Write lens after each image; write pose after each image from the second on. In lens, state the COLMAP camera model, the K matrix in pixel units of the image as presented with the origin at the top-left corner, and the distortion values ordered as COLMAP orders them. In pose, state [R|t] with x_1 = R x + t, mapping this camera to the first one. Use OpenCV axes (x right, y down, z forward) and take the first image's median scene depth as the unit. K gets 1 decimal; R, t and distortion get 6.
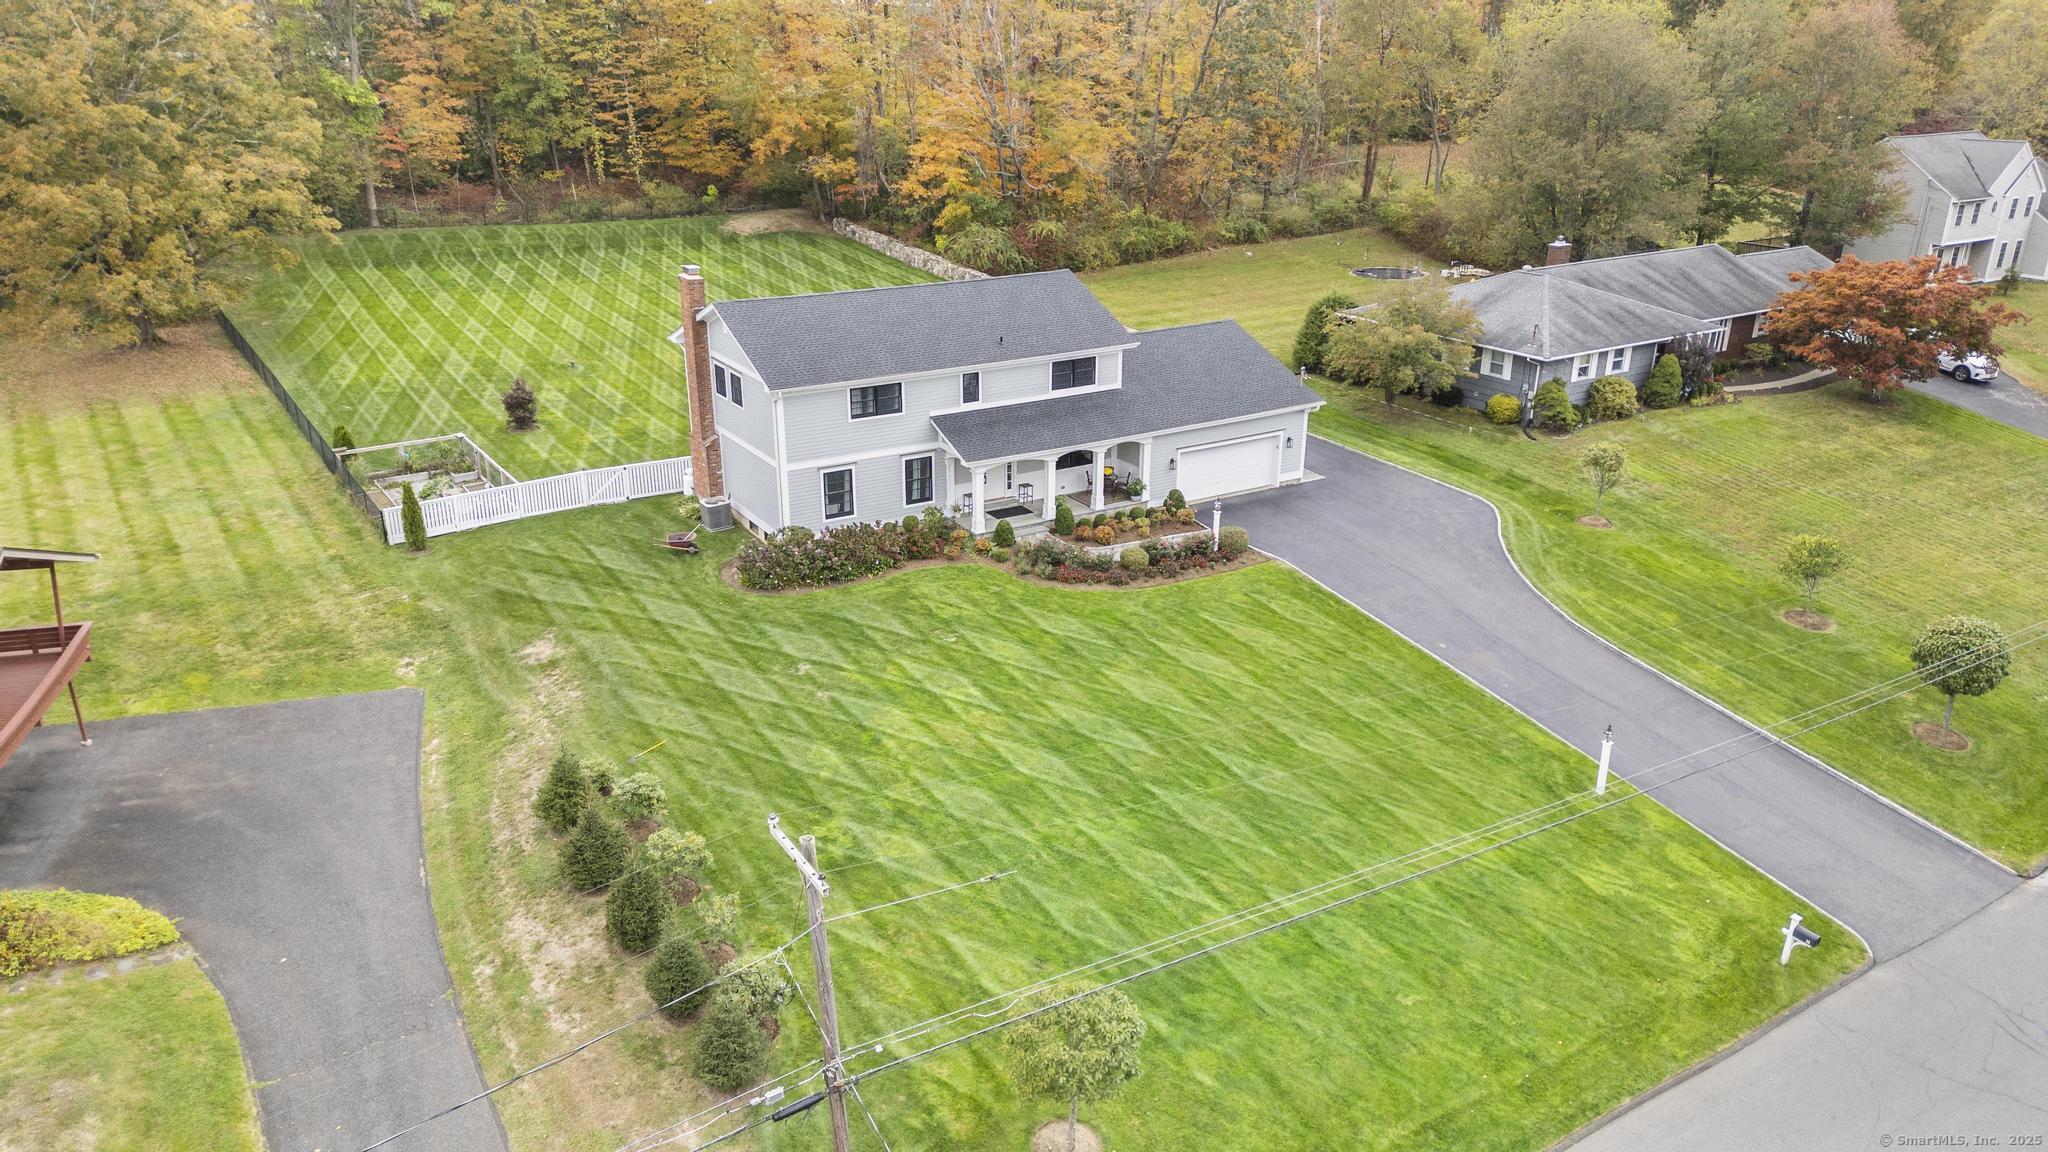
lens RADIAL K [[1360.9, 0, 1021.9], [0, 1360.9, 575.9], [0, 0, 1]] dist [0.041227, -0.013307]
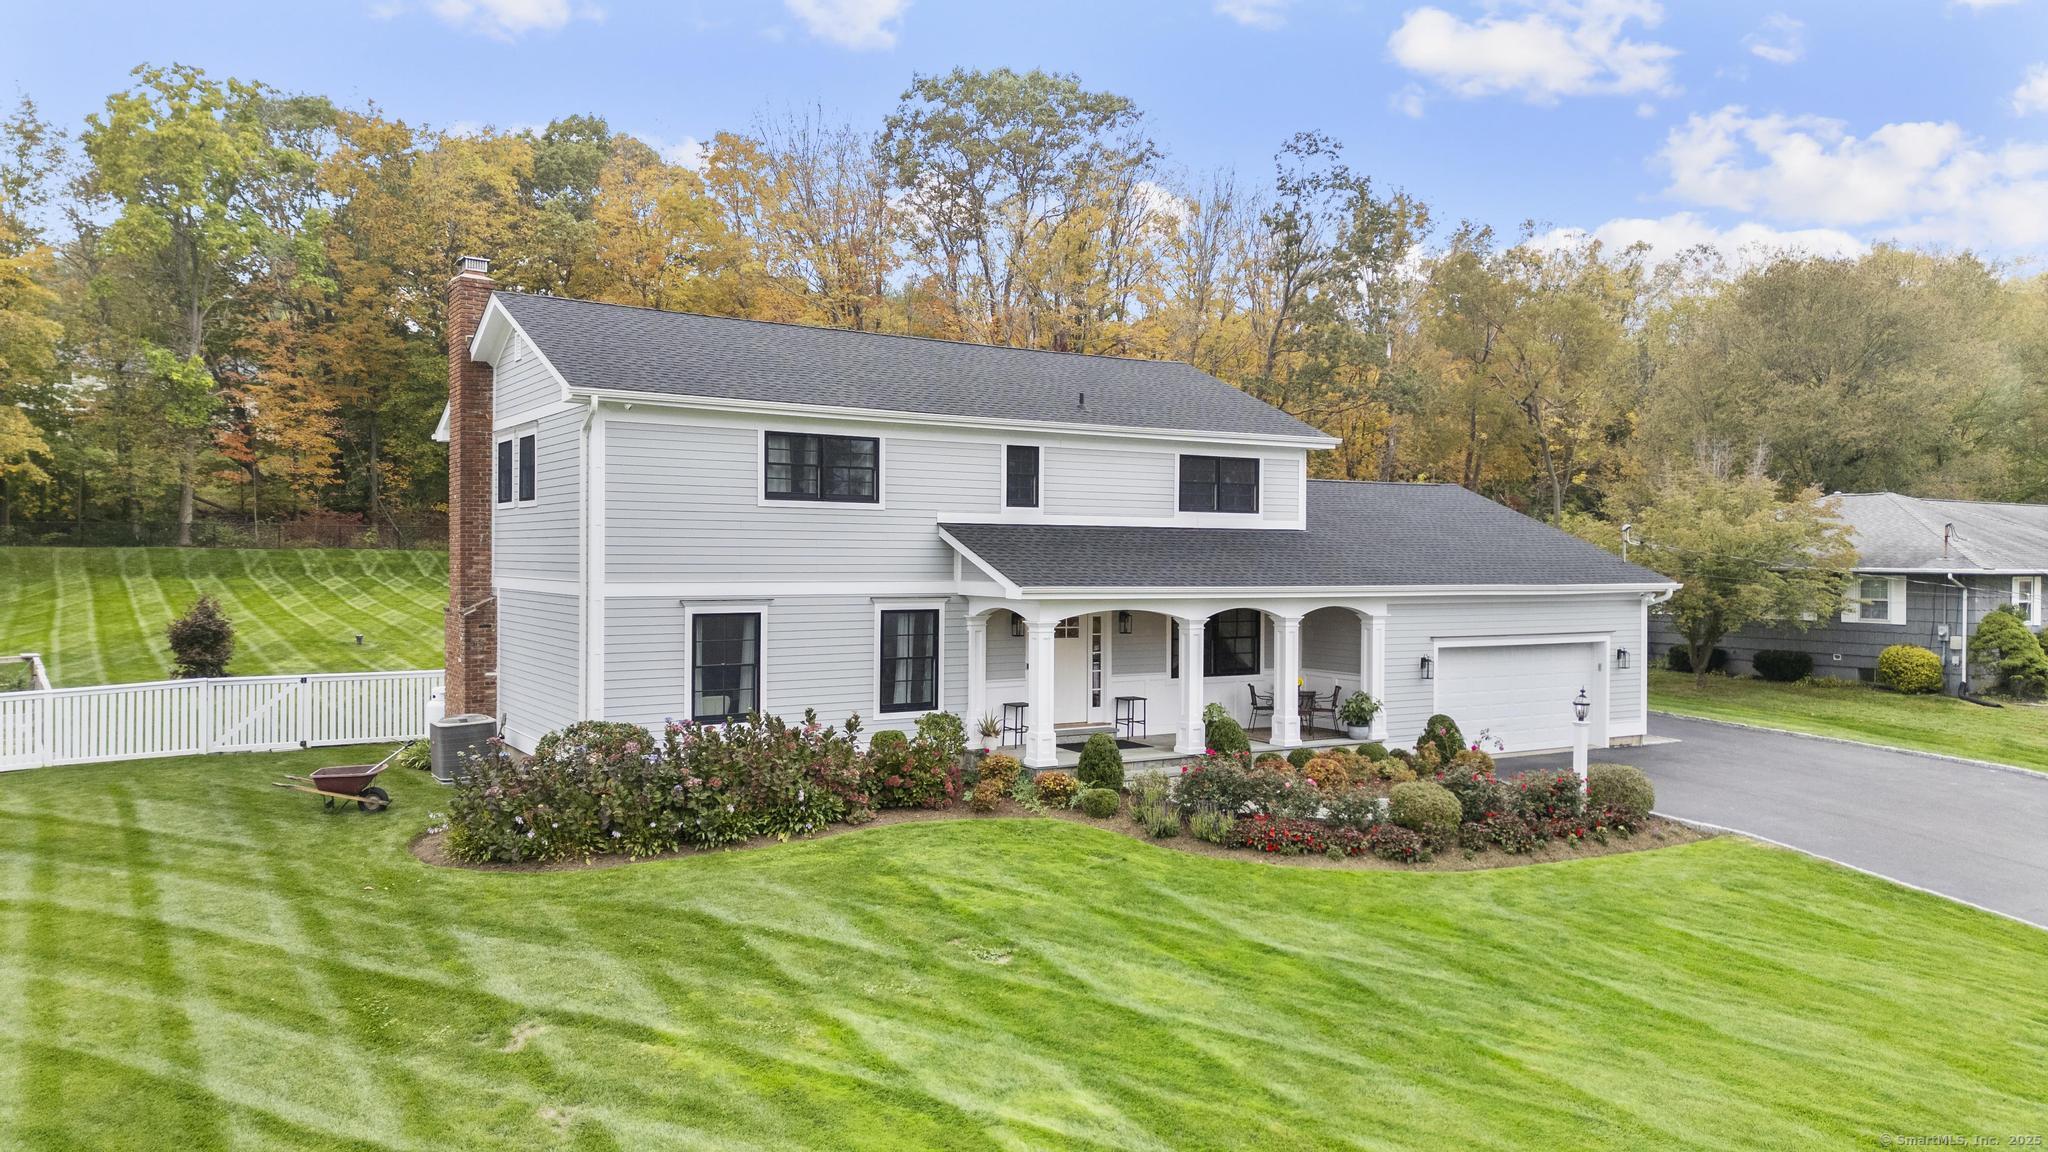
lens RADIAL K [[1360.9, 0, 1013.9], [0, 1360.9, 577.2], [0, 0, 1]] dist [0.041227, -0.013307]
pose [[0.999970, 0.000154, 0.007723, -0.046151], [0.002675, 0.931017, -0.364965, 0.074247], [-0.007247, 0.364975, 0.930989, 0.590083]]
